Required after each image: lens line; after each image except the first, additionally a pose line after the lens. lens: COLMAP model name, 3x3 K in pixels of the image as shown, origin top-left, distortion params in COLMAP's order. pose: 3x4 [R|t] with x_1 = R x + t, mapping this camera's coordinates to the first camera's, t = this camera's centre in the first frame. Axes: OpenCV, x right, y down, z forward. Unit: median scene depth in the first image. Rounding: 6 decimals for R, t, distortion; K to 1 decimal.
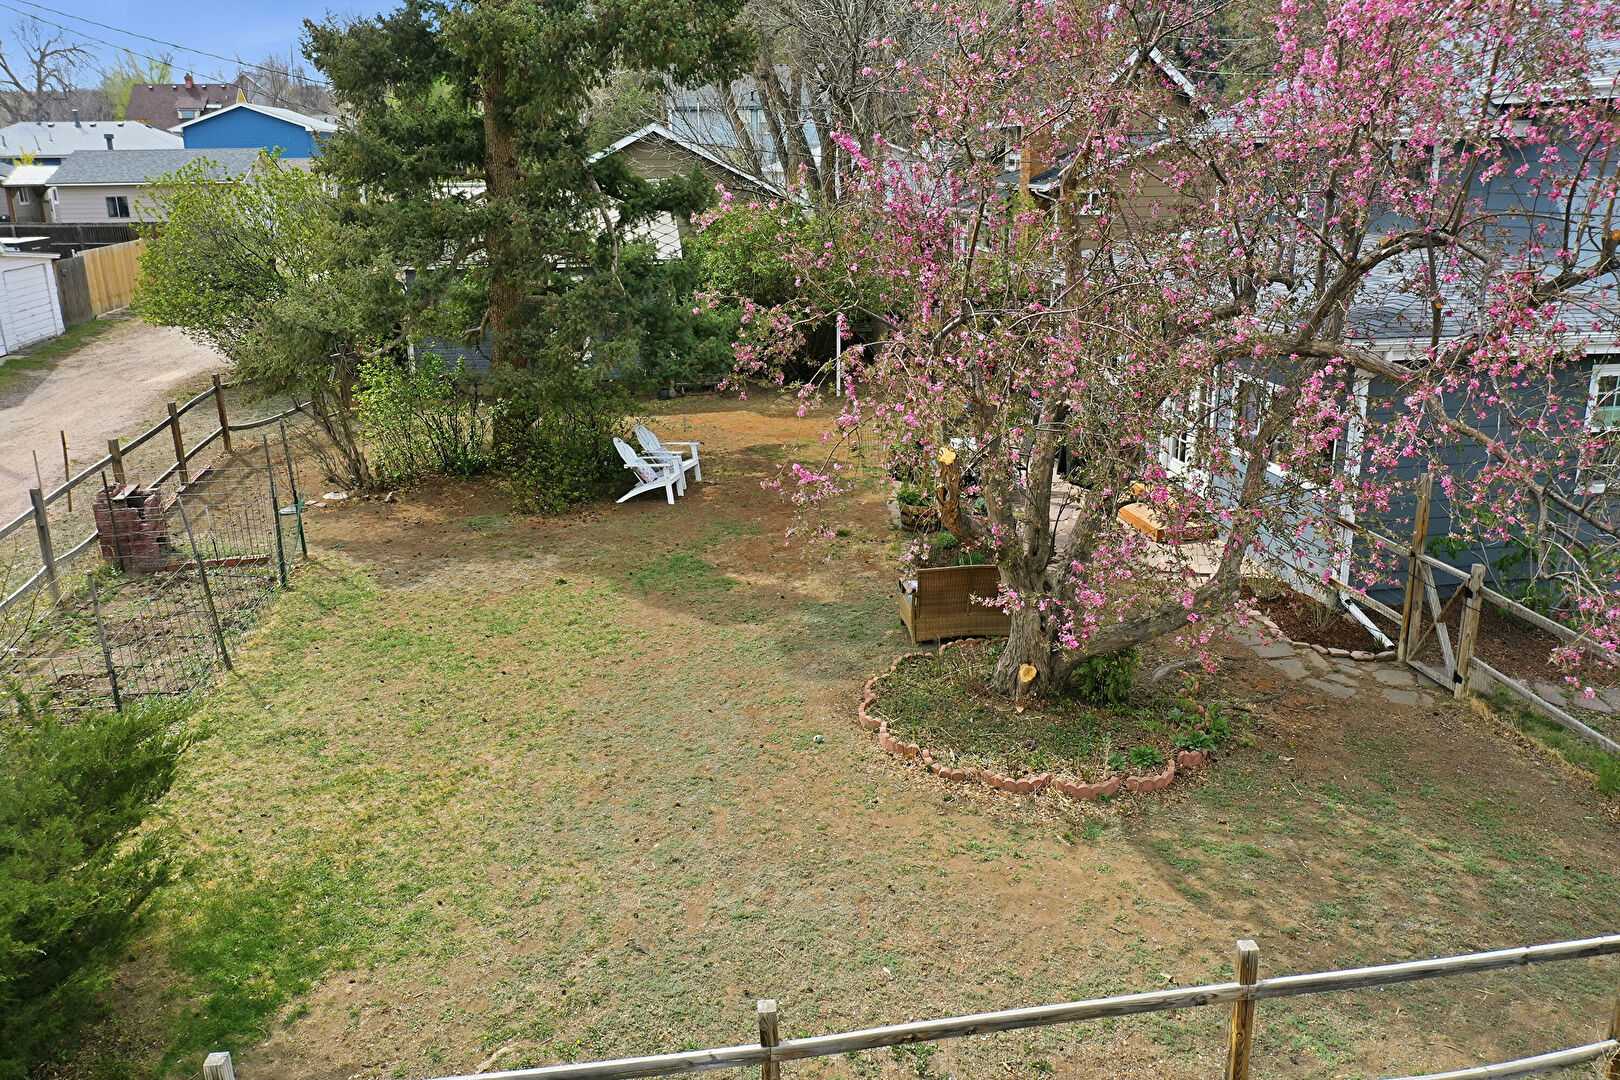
lens RADIAL K [[1276.5, 0, 810.0], [0, 1276.5, 540.0], [0, 0, 1]] dist [-0.020462, -0.006646]
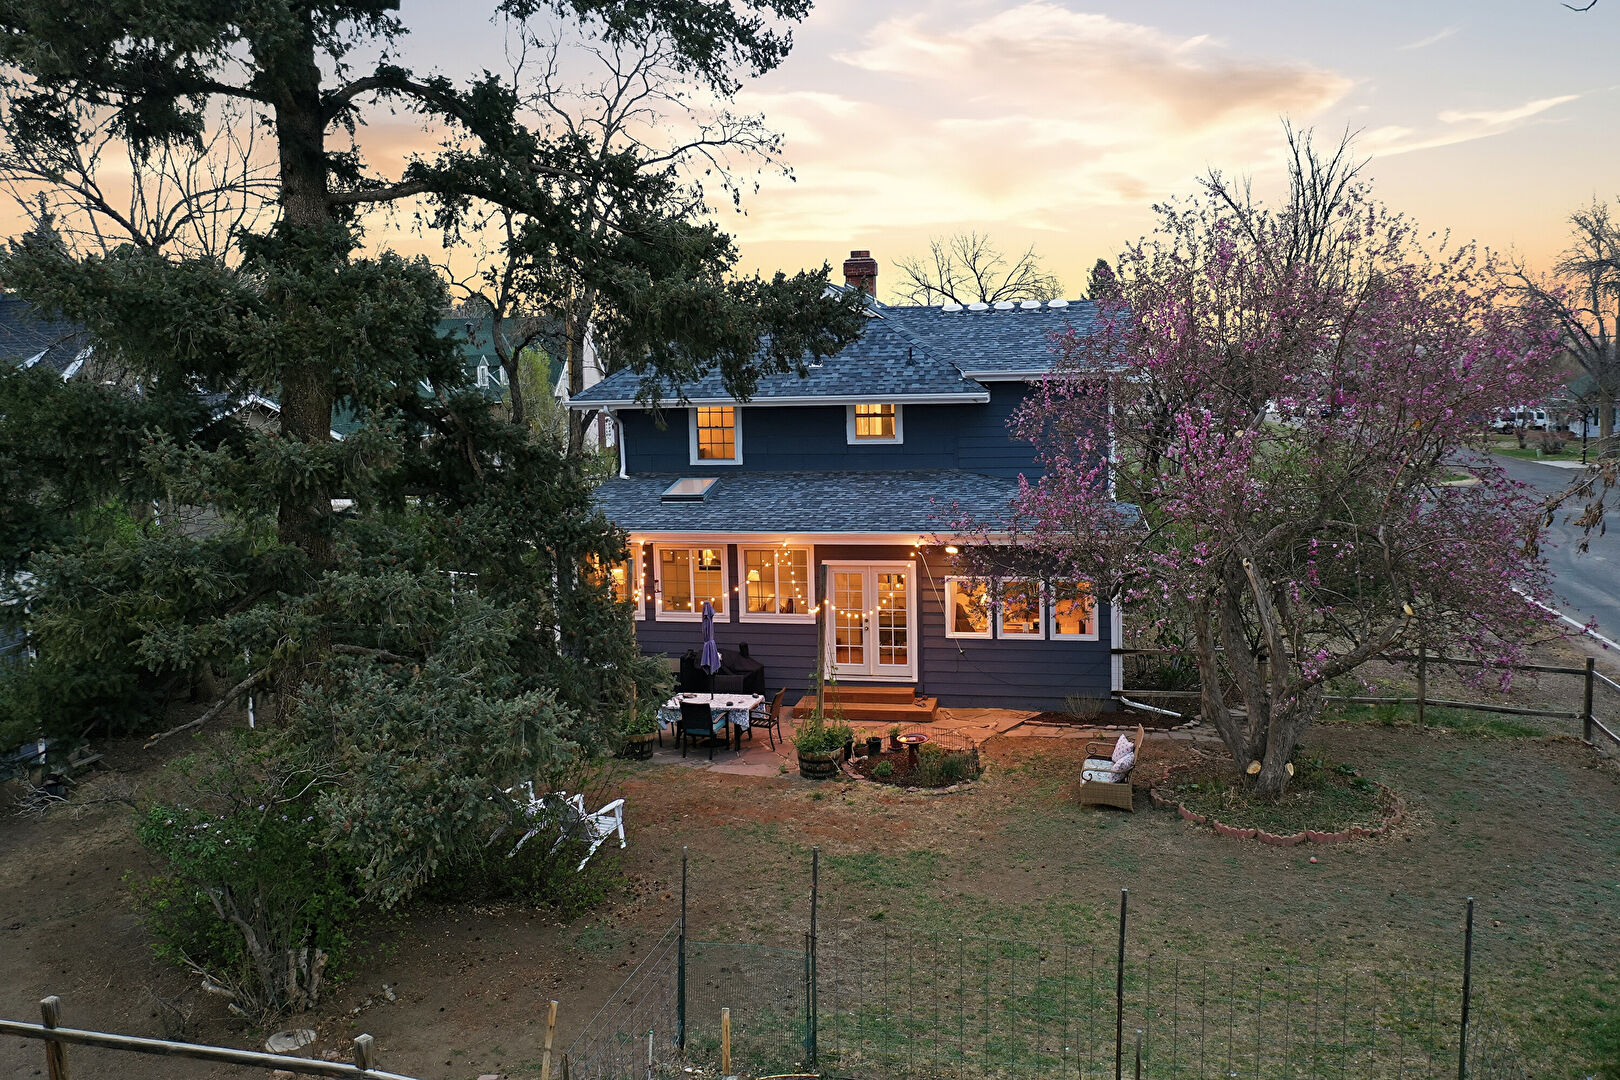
lens RADIAL K [[1303.1, 0, 813.7], [0, 1303.1, 508.1], [0, 0, 1]] dist [-0.020391, -0.008328]
pose [[0.346972, -0.092537, 0.933299, -1.115870], [0.288979, 0.957254, -0.012521, -0.257973], [-0.892245, 0.274048, 0.358881, 0.724432]]
